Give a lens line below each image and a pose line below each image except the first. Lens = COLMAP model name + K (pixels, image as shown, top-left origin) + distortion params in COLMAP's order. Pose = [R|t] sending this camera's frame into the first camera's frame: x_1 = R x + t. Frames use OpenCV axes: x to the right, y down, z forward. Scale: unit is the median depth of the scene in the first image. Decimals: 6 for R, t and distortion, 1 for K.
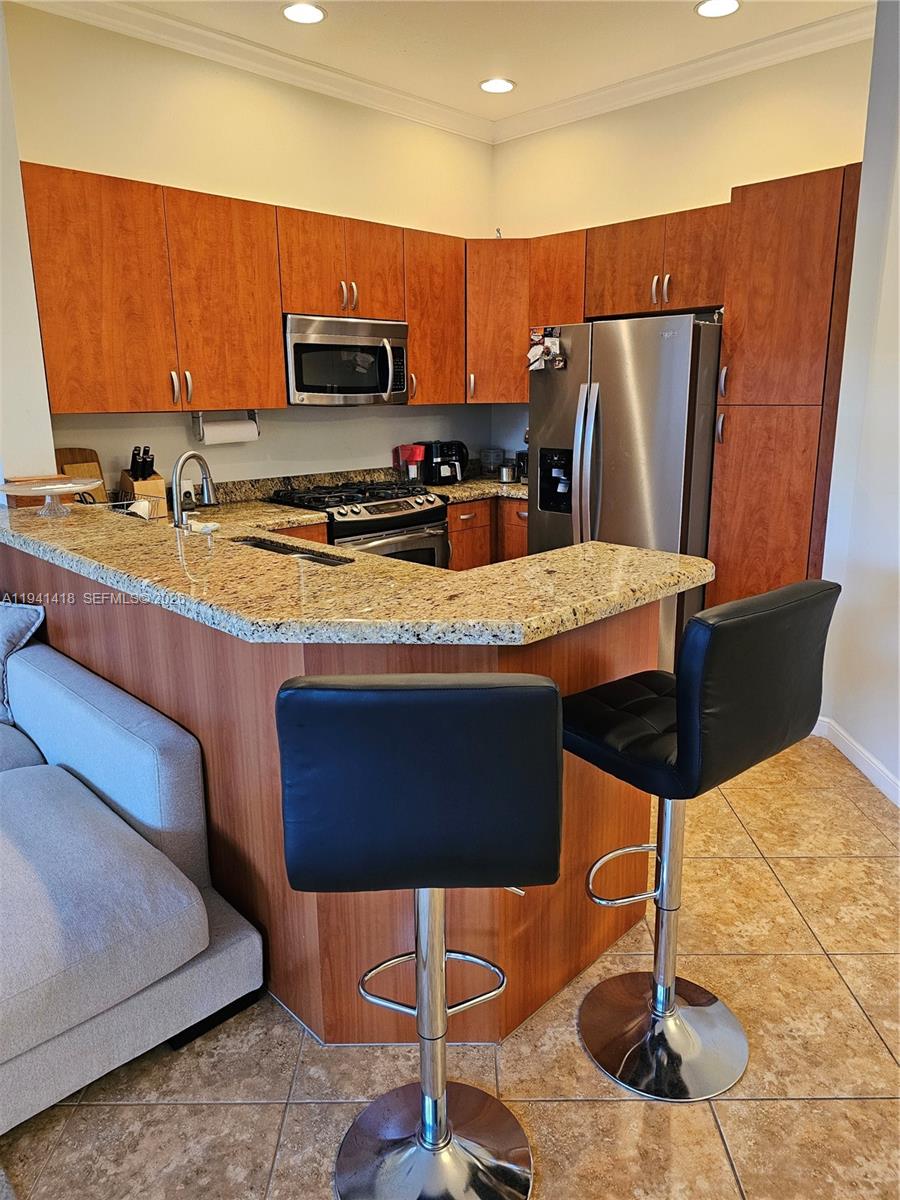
lens RADIAL K [[808.1, 0, 466.3], [0, 808.1, 593.9], [0, 0, 1]] dist [0.068871, -0.065881]
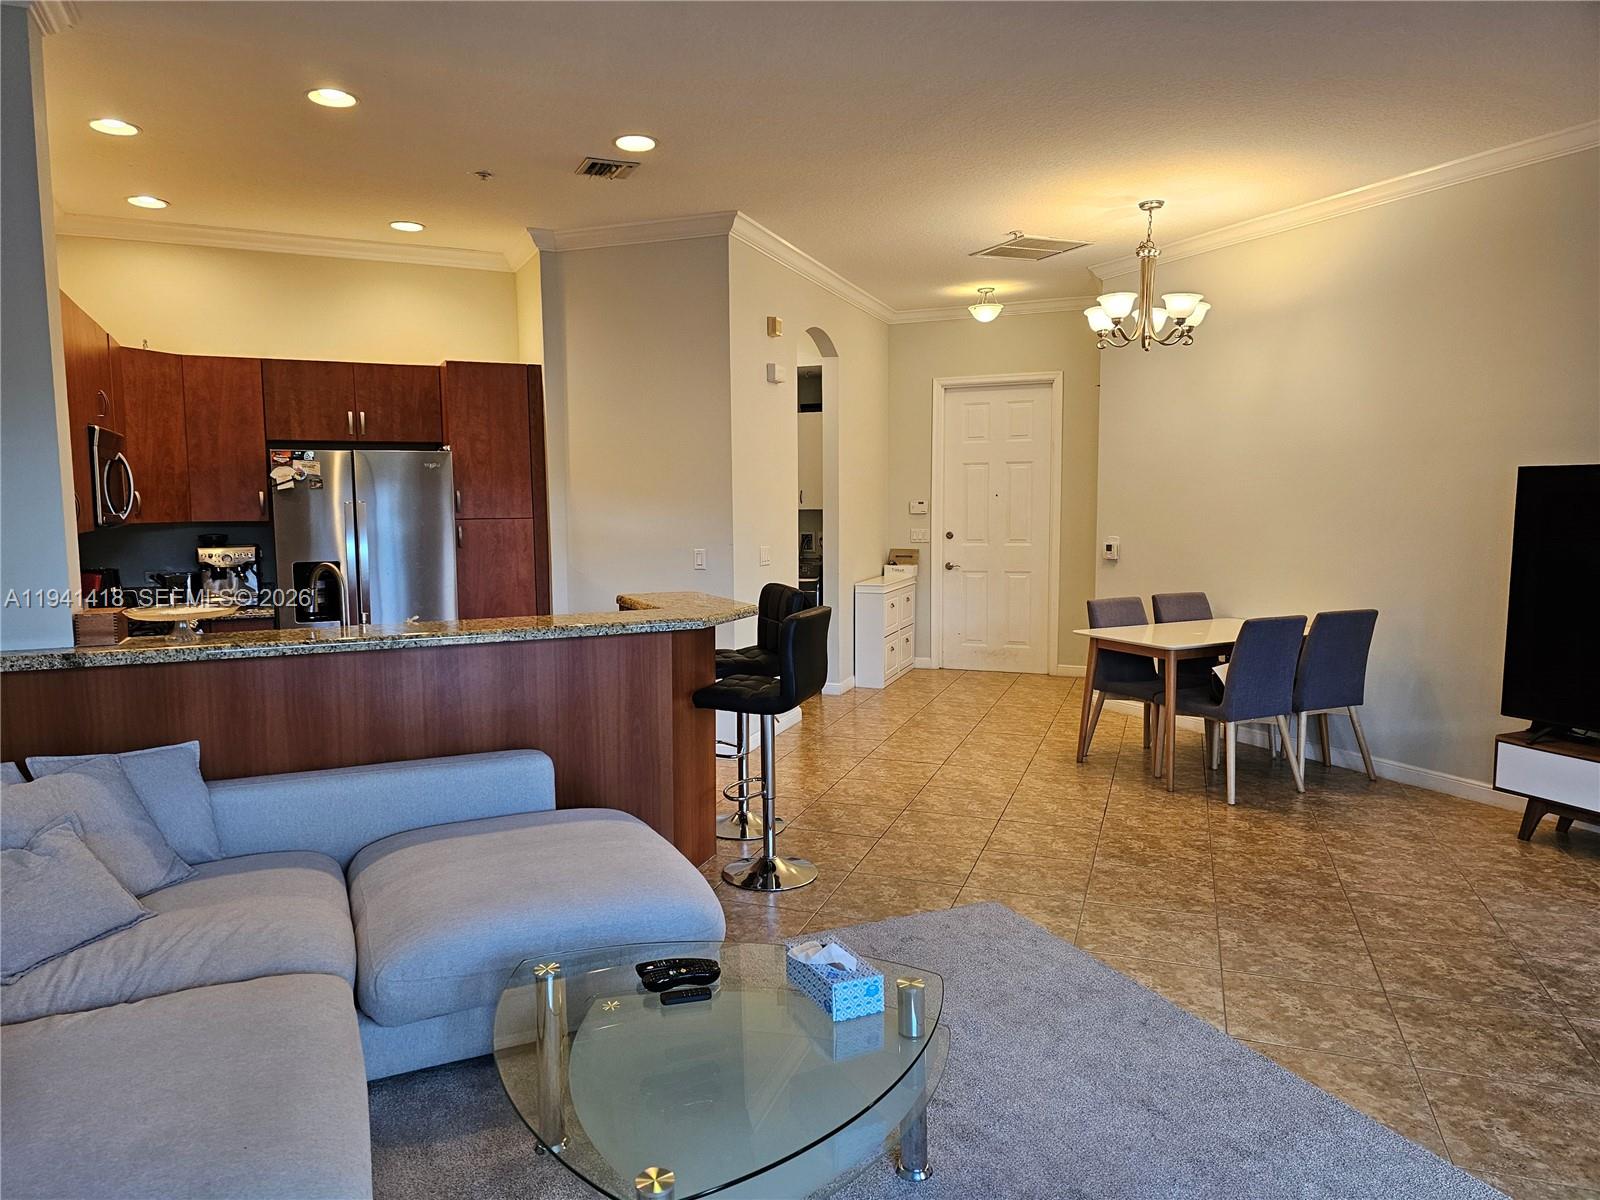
lens RADIAL K [[1077.4, 0, 774.2], [0, 1077.4, 599.3], [0, 0, 1]] dist [0.068871, -0.065881]
pose [[0.344241, -0.085413, 0.934988, -1.035667], [0.236852, 0.971545, 0.001549, 0.006347], [-0.908515, 0.220921, 0.354676, -0.027156]]
